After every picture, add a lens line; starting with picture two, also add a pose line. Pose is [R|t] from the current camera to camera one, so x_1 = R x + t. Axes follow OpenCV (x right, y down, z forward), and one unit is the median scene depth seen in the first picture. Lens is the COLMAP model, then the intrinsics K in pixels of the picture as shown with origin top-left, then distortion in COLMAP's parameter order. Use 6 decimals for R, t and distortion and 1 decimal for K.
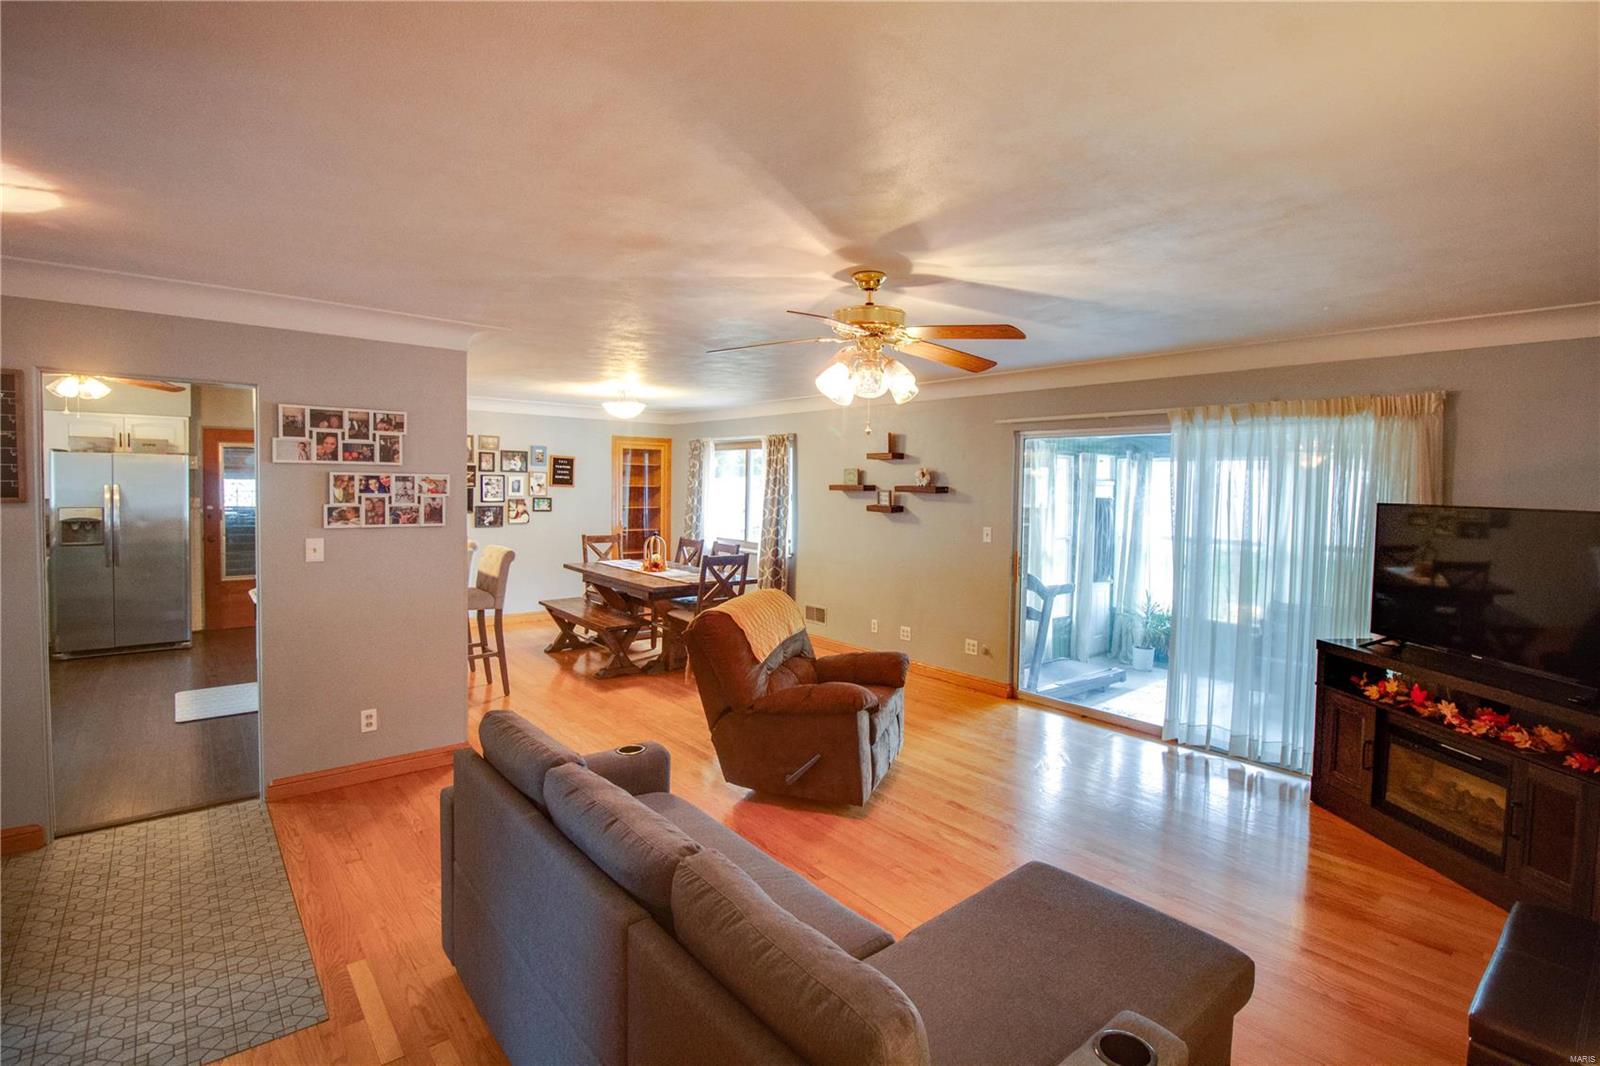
lens RADIAL K [[758.8, 0, 818.7], [0, 758.8, 509.9], [0, 0, 1]] dist [0.002063, -0.009245]
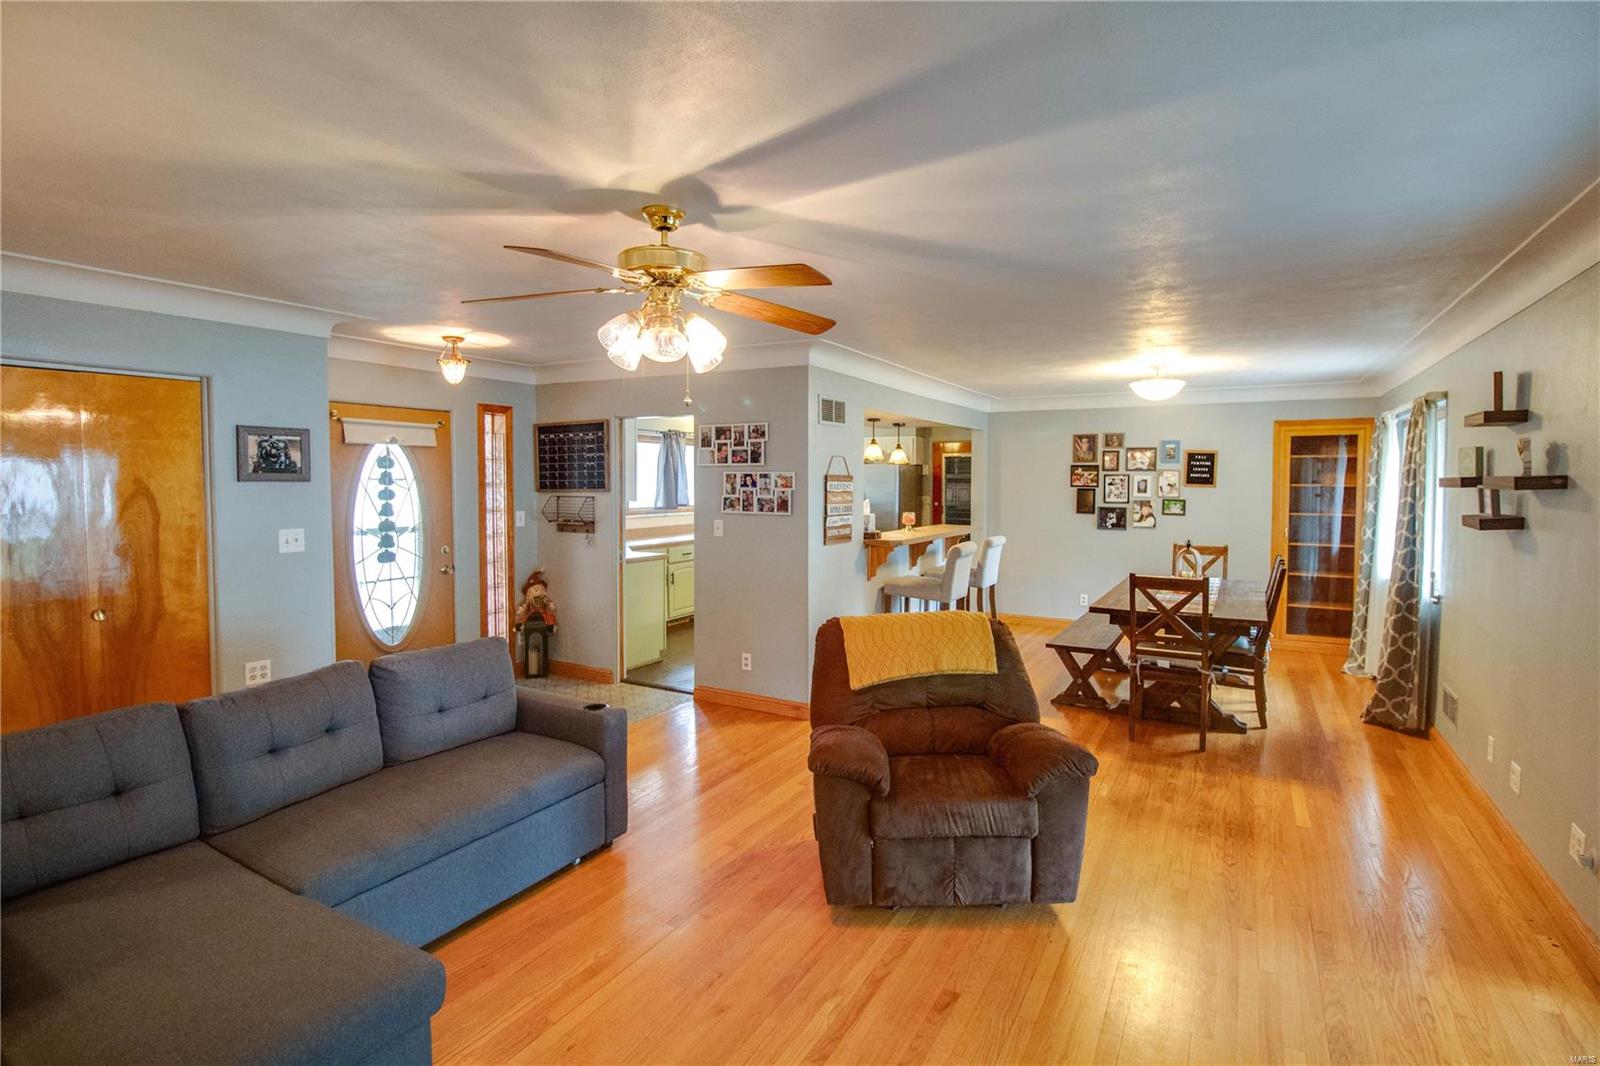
lens RADIAL K [[758.8, 0, 818.7], [0, 758.8, 509.9], [0, 0, 1]] dist [0.002063, -0.009245]
pose [[0.346826, 0.021615, -0.937681, 0.350716], [-0.031355, 0.999443, 0.011441, -0.001137], [0.937405, 0.025433, 0.347310, 0.344729]]
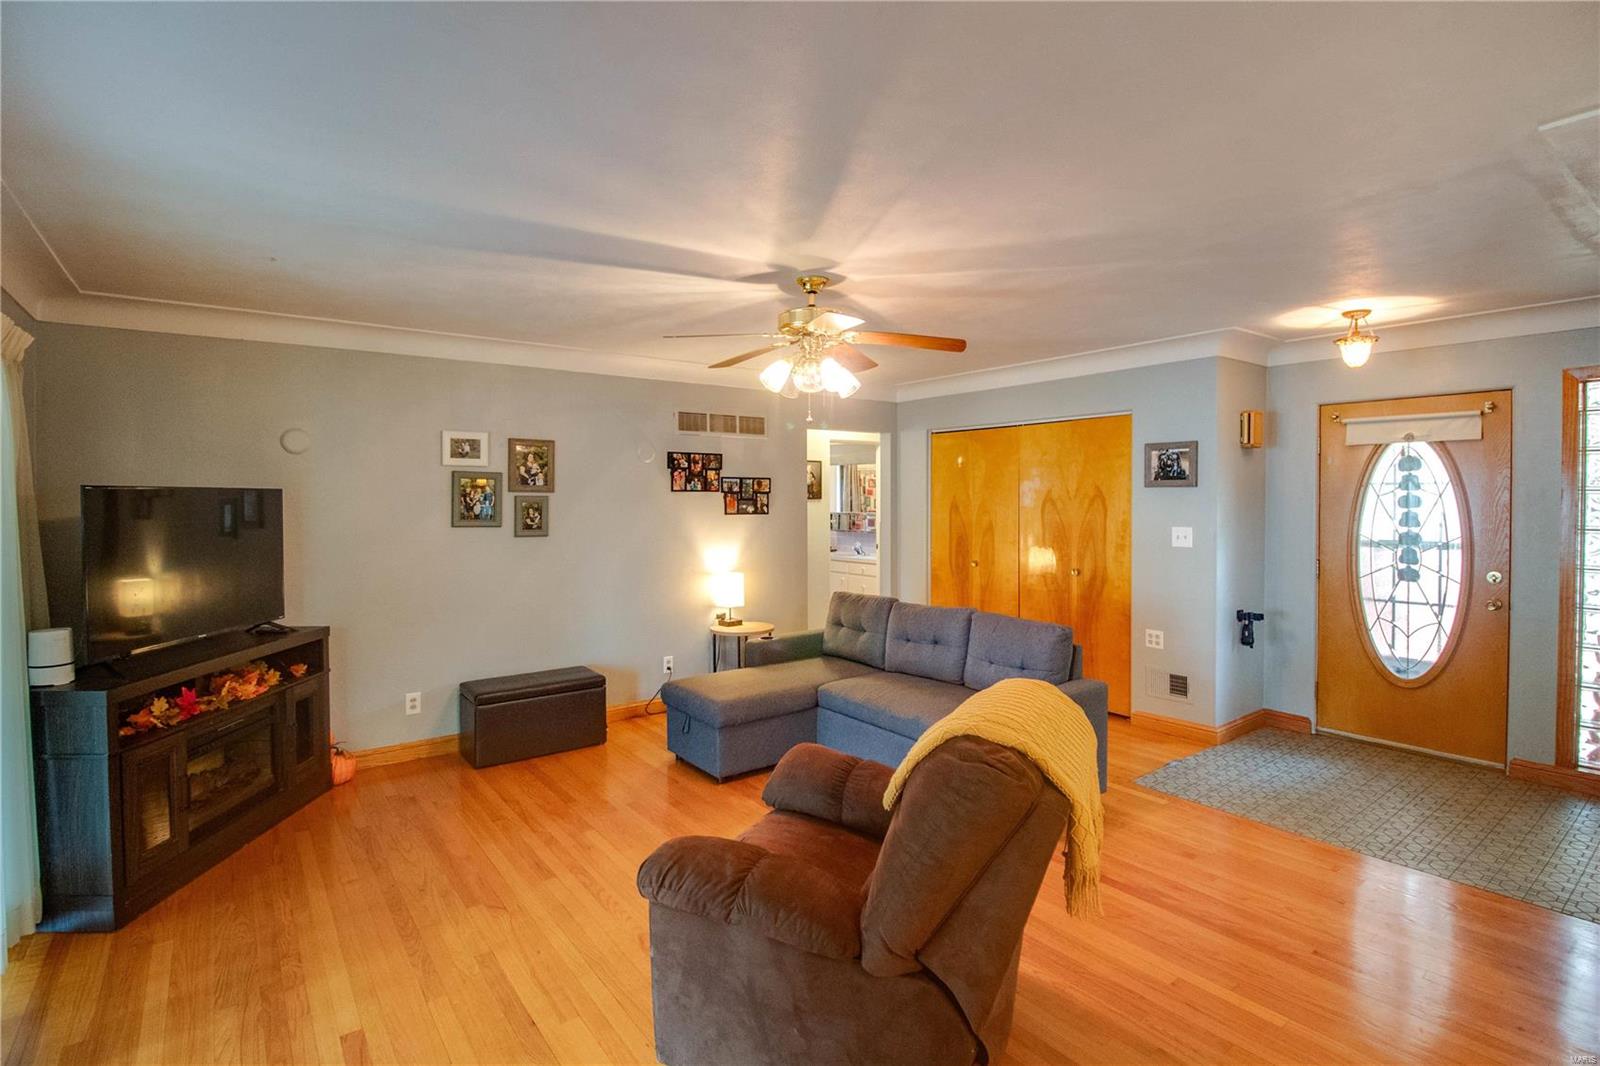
lens RADIAL K [[768.1, 0, 795.7], [0, 768.1, 515.4], [0, 0, 1]] dist [-0.004196, -0.000445]
pose [[-0.997985, -0.013872, 0.061913, 0.007024], [-0.009953, 0.997953, 0.063170, -0.016568], [-0.062663, 0.062427, -0.996080, 0.828528]]
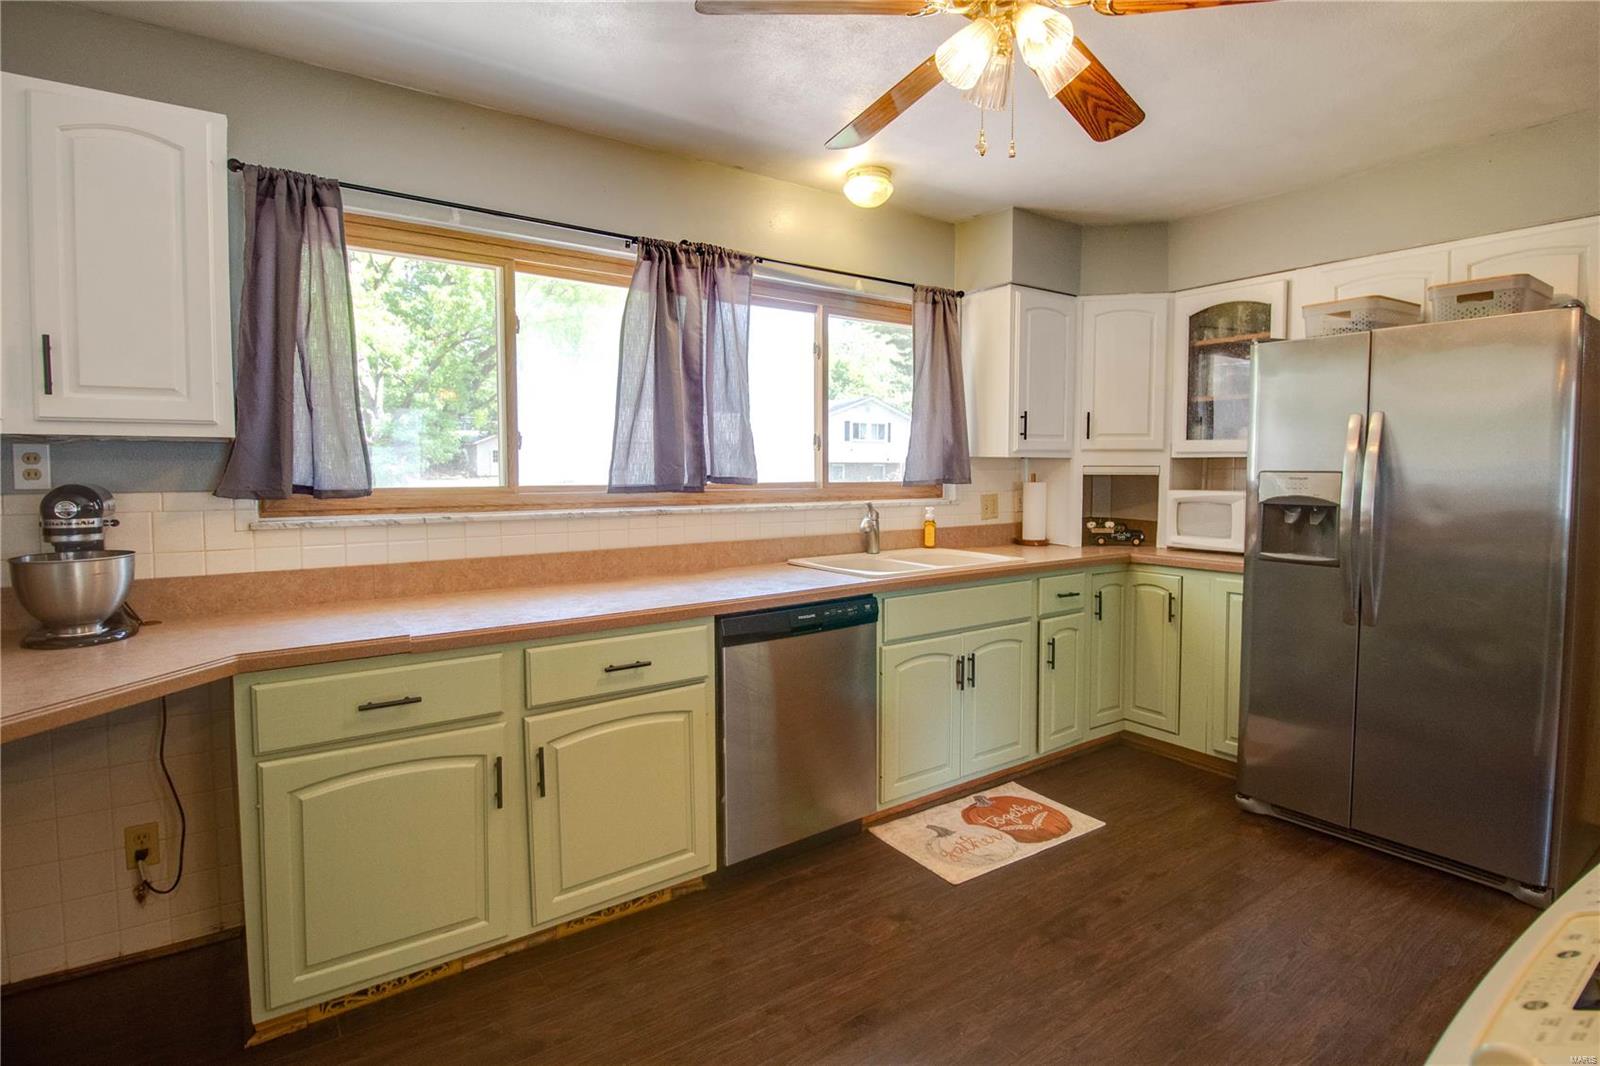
lens RADIAL K [[785.3, 0, 840.1], [0, 785.3, 511.0], [0, 0, 1]] dist [-0.001144, -0.010835]
pose [[-0.073690, 0.037403, -0.996580, -0.435112], [-0.036949, 0.998508, 0.040207, 0.008824], [0.996596, 0.039785, -0.072198, 0.634738]]
